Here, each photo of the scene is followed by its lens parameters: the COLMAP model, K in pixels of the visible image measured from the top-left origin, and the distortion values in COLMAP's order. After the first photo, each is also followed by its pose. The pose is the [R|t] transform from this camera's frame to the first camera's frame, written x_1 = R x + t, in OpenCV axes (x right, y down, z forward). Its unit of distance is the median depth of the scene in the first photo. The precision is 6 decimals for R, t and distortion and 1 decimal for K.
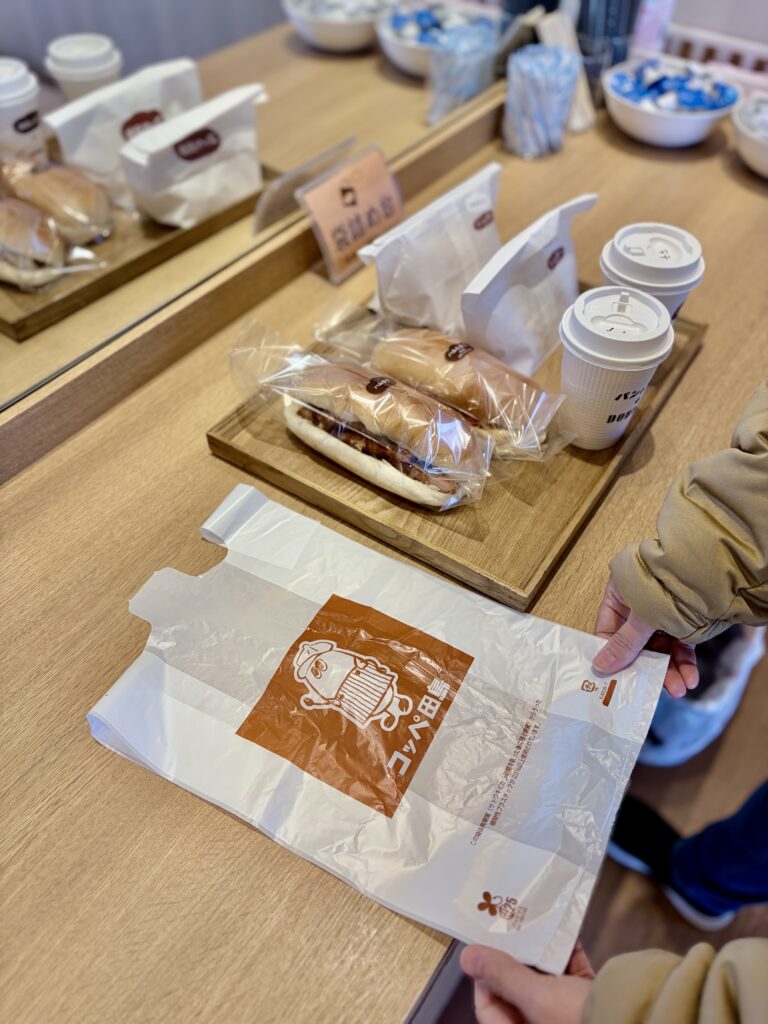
lens RADIAL K [[879.6, 0, 376.9], [0, 879.6, 560.8], [0, 0, 1]] dist [0.013780, -0.010778]
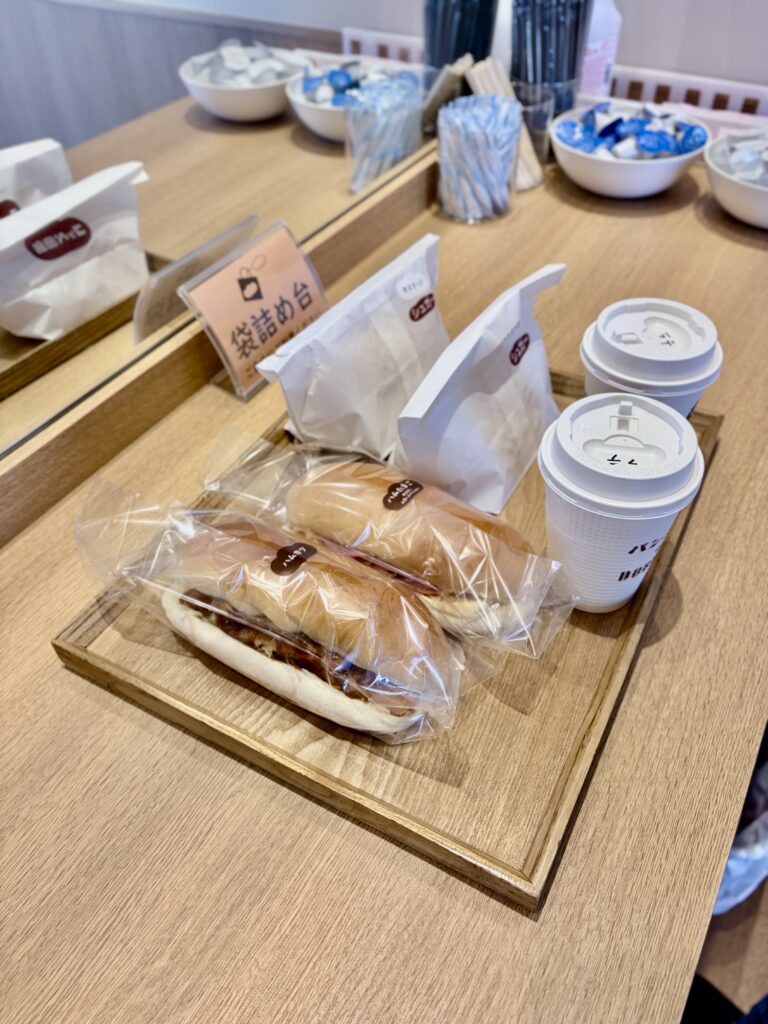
lens RADIAL K [[788.7, 0, 384.0], [0, 788.7, 512.0], [0, 0, 1]] dist [0.015491, 0.001137]
pose [[0.996127, -0.083560, 0.027369, 0.055816], [0.085447, 0.993353, -0.077132, -0.163333], [-0.020742, 0.079172, 0.996645, 0.335178]]
